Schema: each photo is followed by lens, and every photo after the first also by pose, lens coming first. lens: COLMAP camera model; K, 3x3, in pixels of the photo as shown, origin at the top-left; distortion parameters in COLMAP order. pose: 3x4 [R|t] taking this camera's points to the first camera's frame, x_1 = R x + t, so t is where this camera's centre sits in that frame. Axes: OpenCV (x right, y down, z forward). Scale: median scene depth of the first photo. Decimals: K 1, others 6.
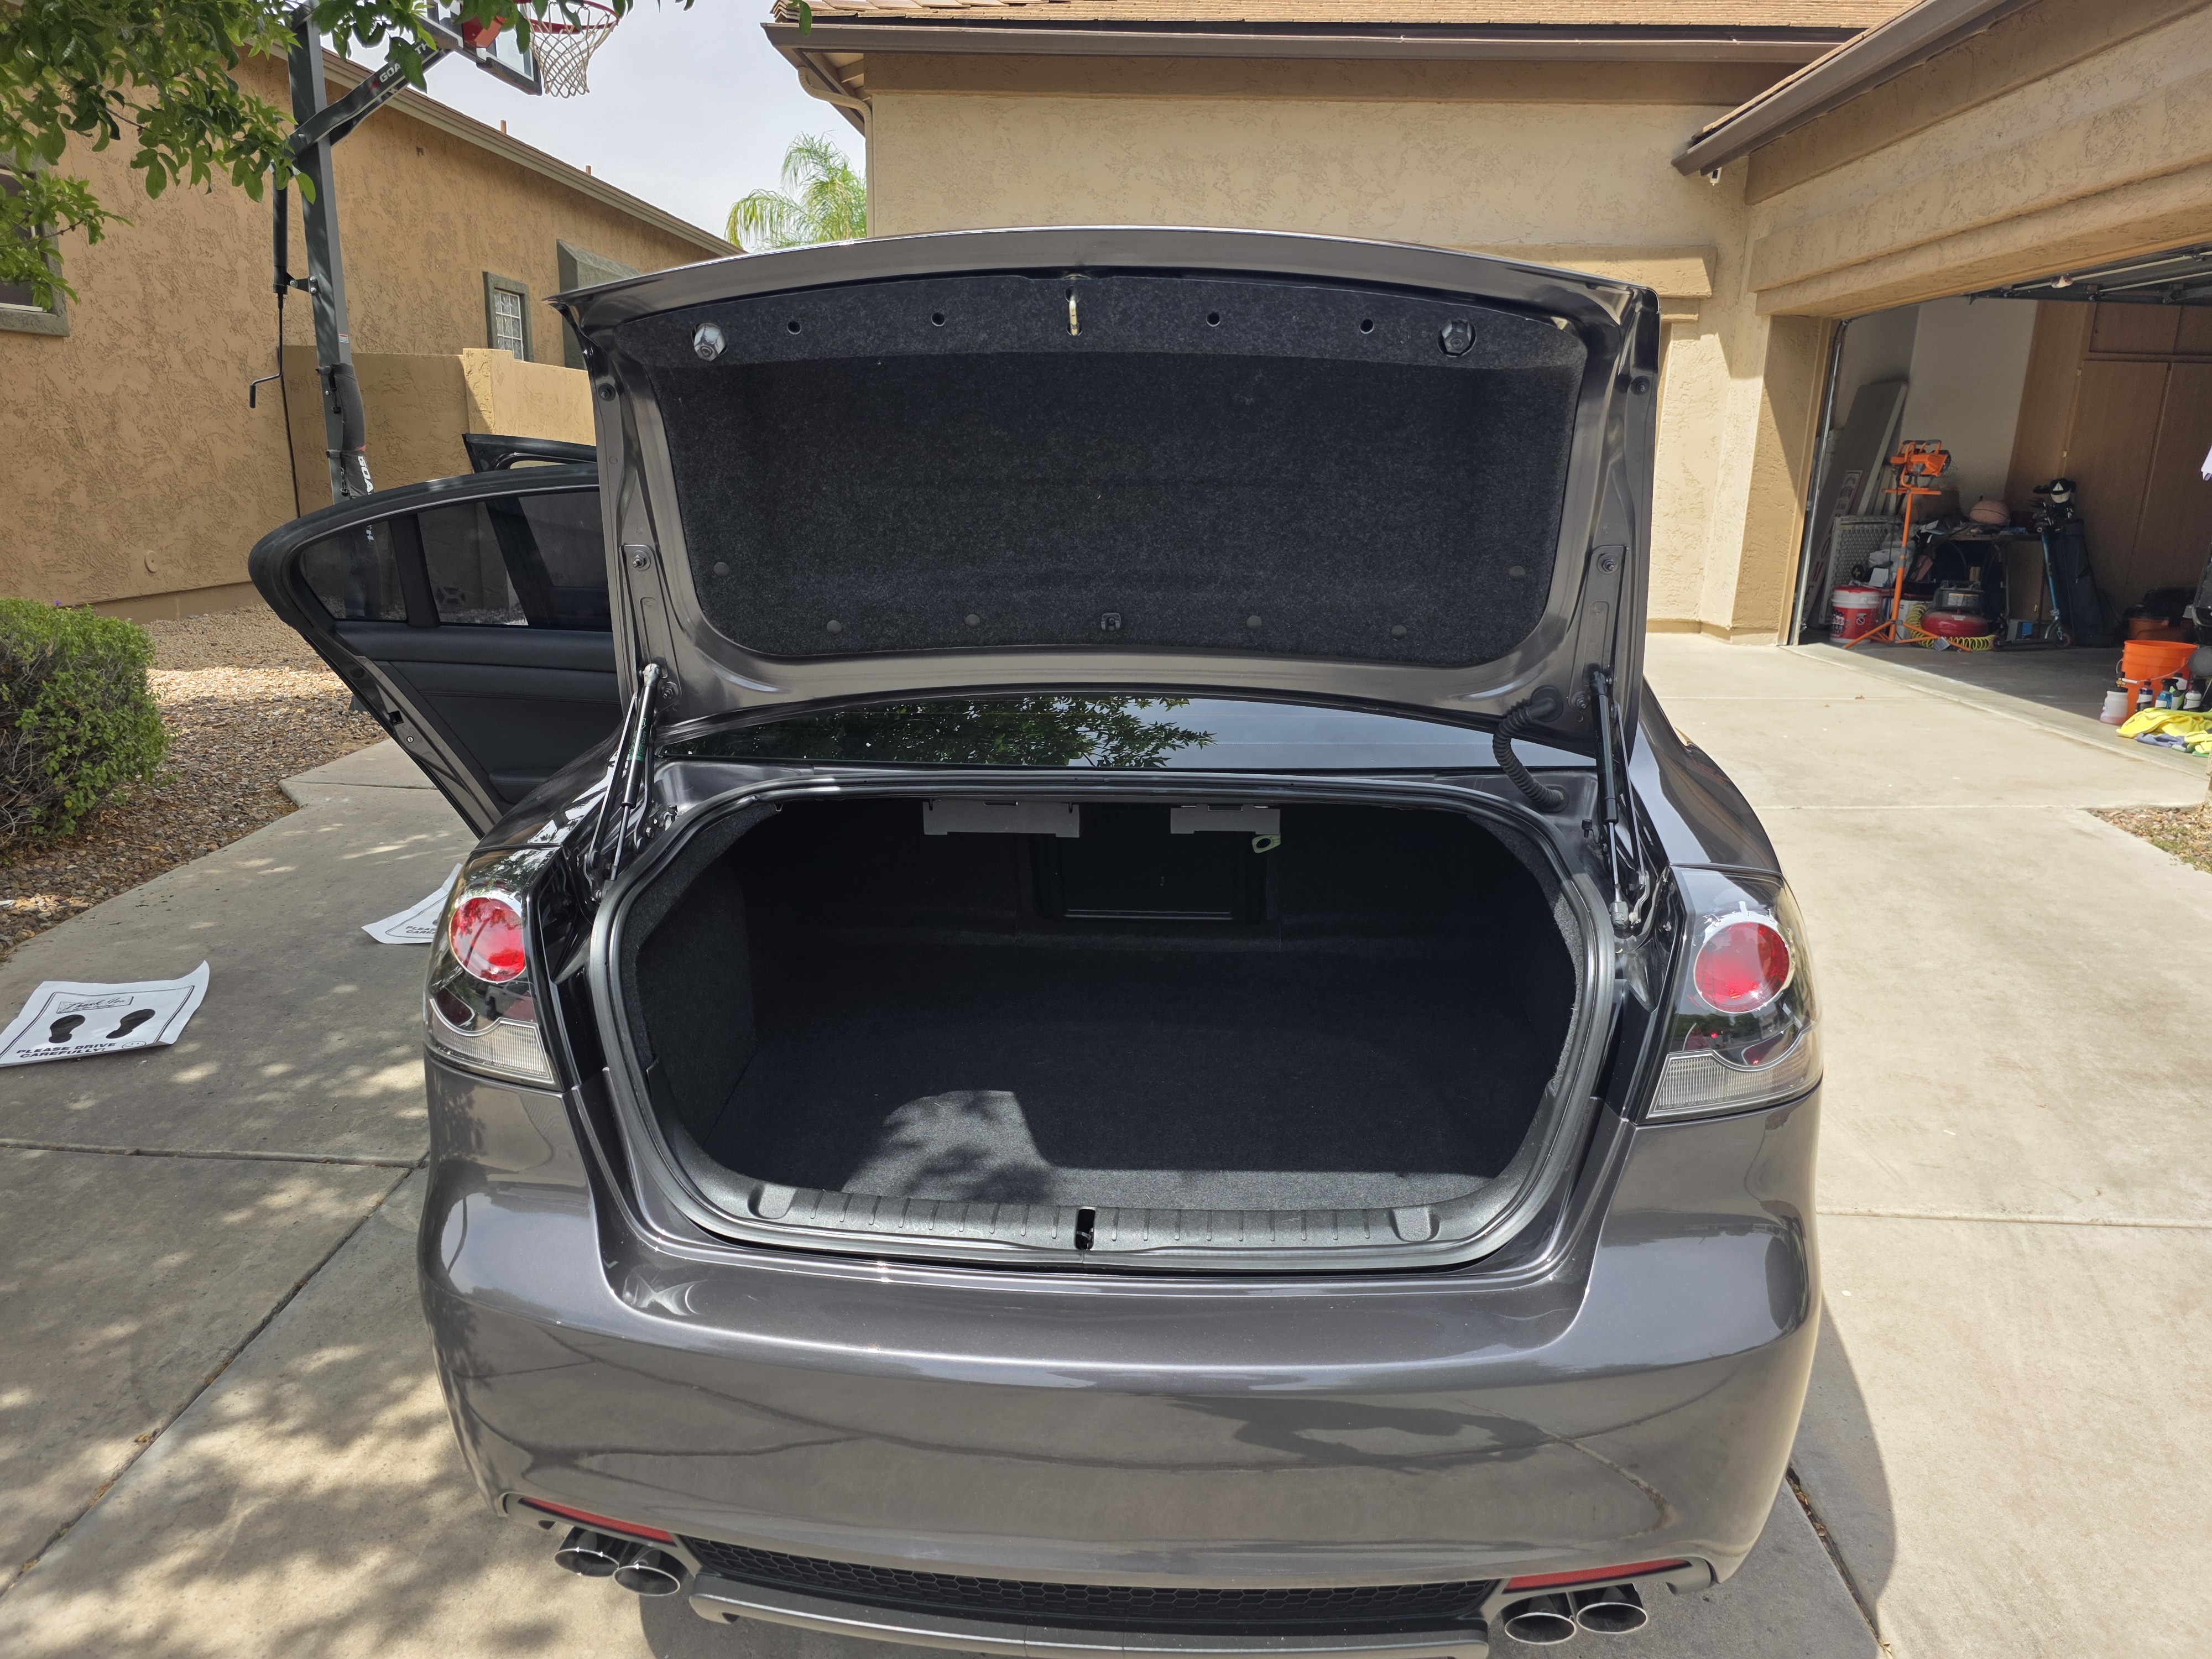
lens RADIAL K [[1481.4, 0, 1104.1], [0, 1481.4, 846.7], [0, 0, 1]] dist [0.046601, -0.046145]
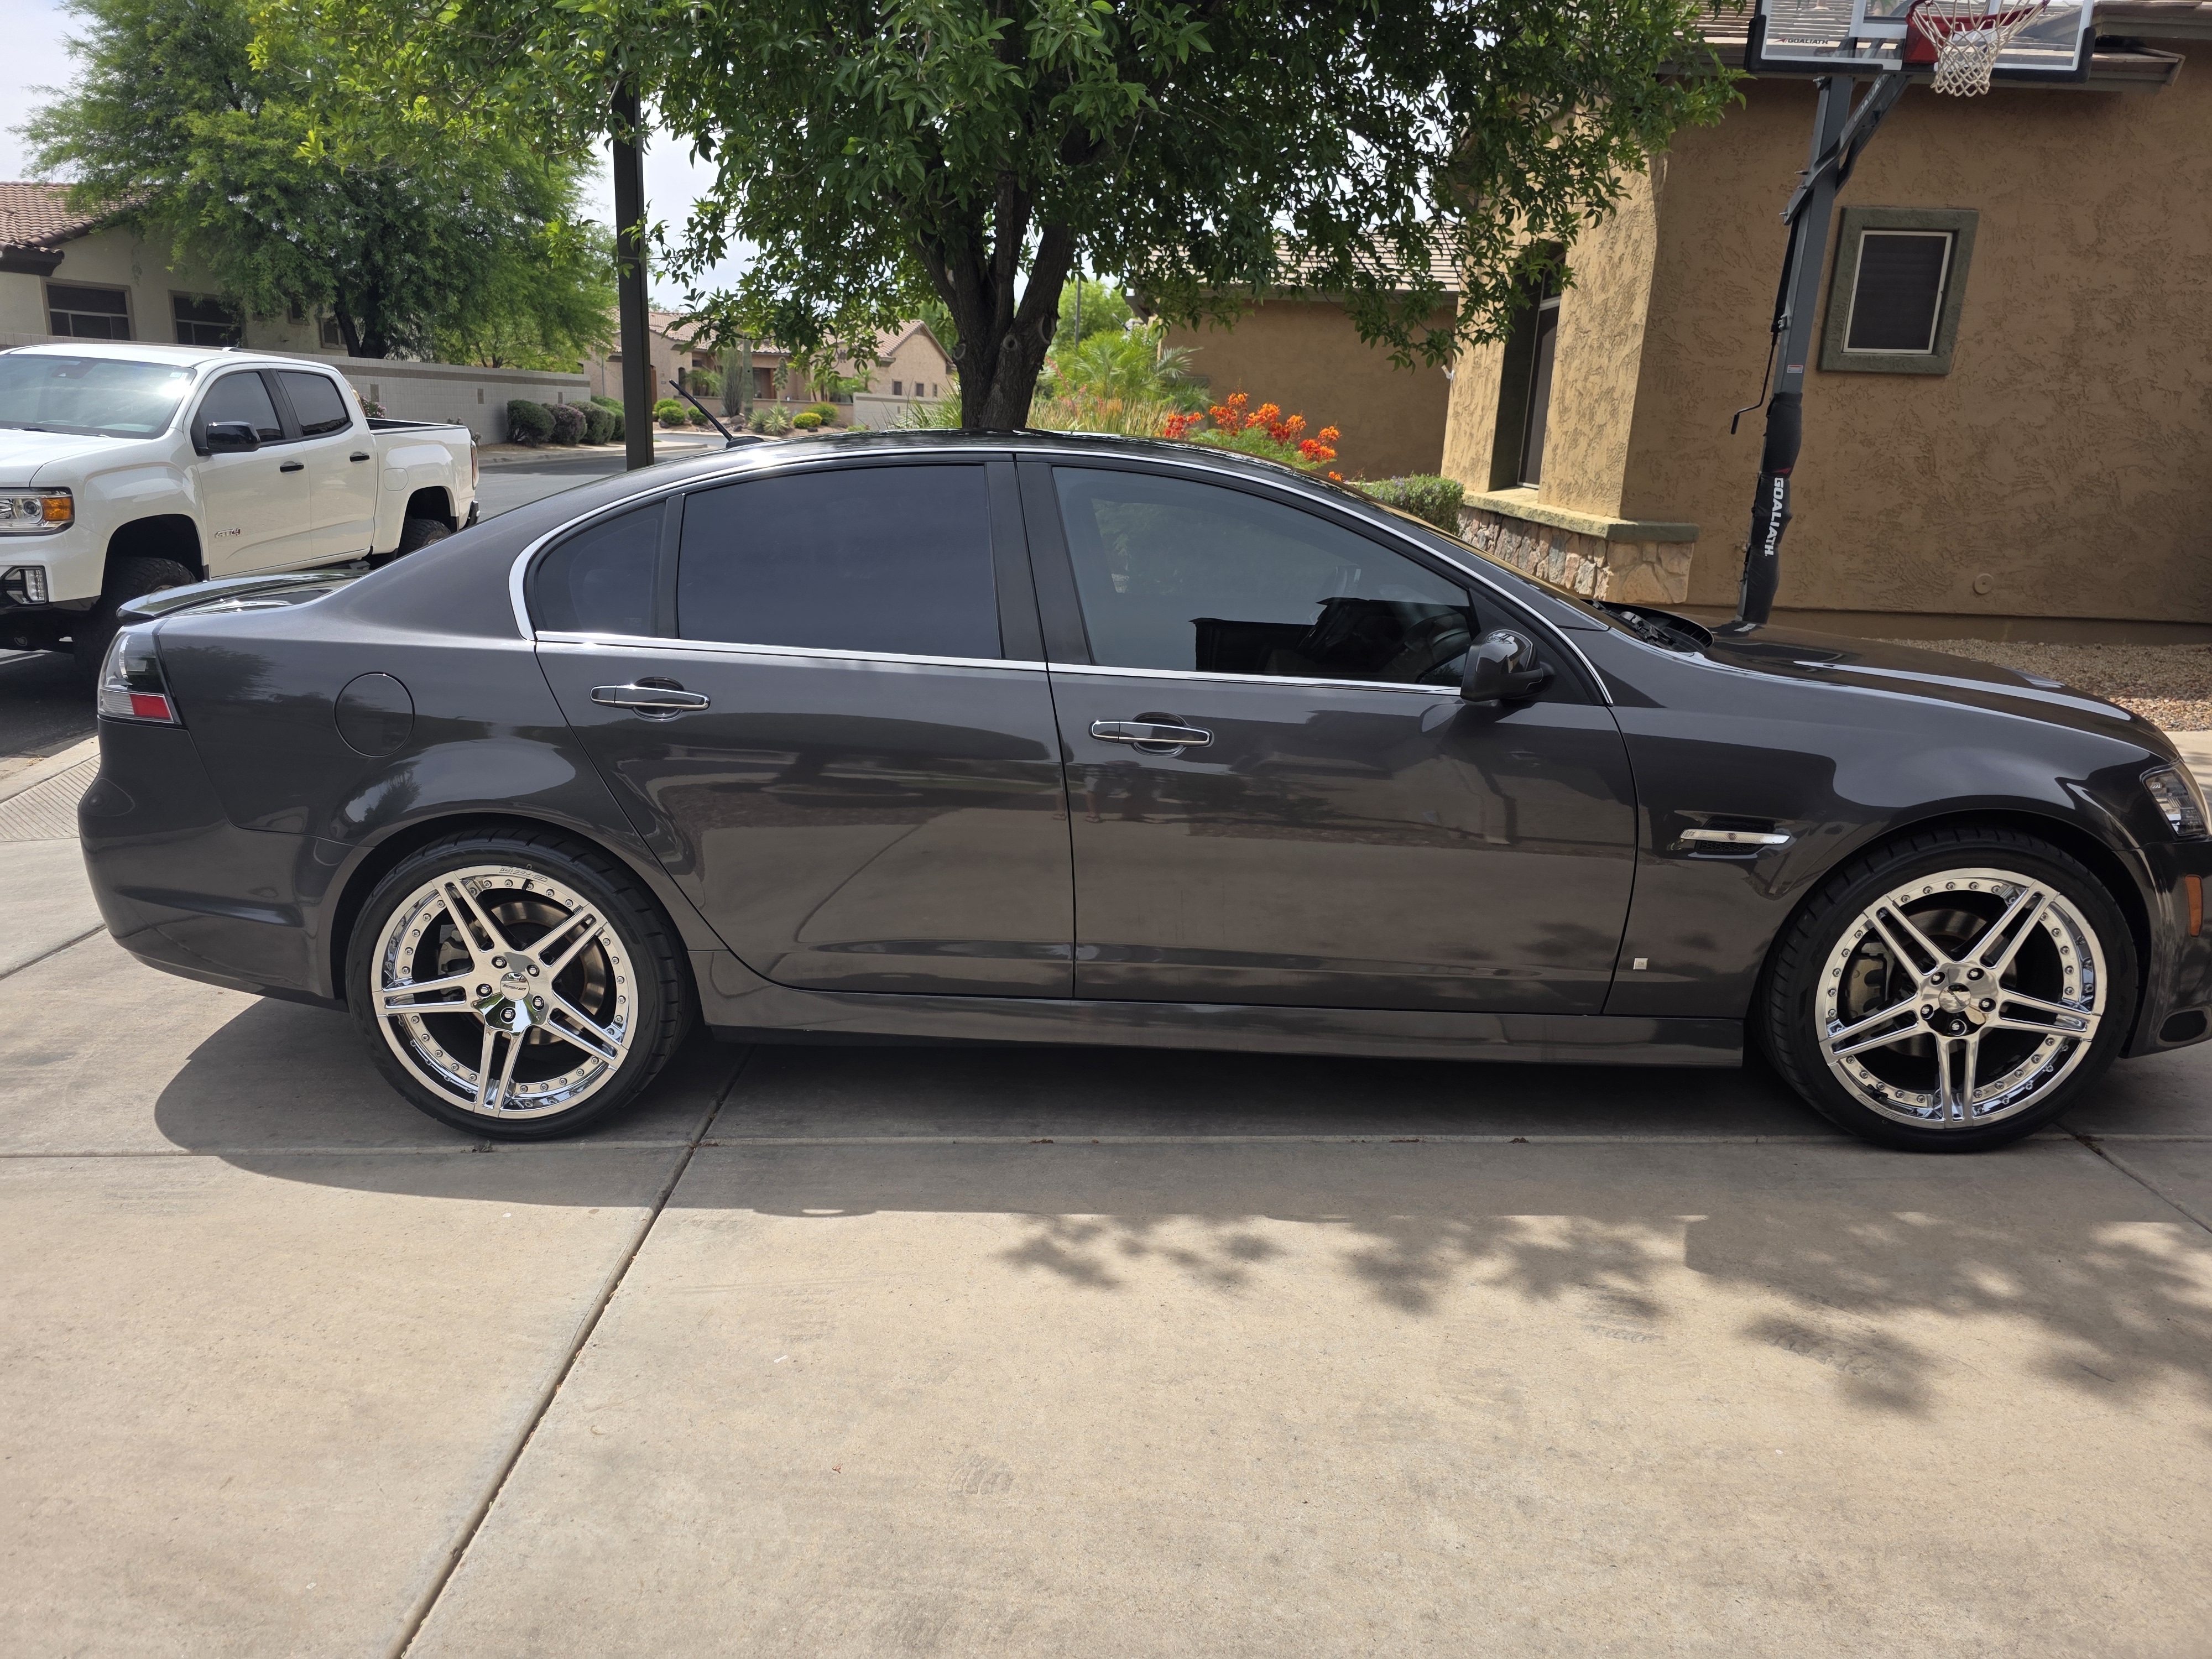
lens RADIAL K [[1471.4, 0, 1084.4], [0, 1471.4, 833.7], [0, 0, 1]] dist [0.060792, -0.064277]
pose [[0.048238, 0.253294, -0.966186, 0.430100], [-0.287597, 0.929869, 0.229414, -0.093723], [0.956536, 0.266805, 0.117701, 0.348153]]
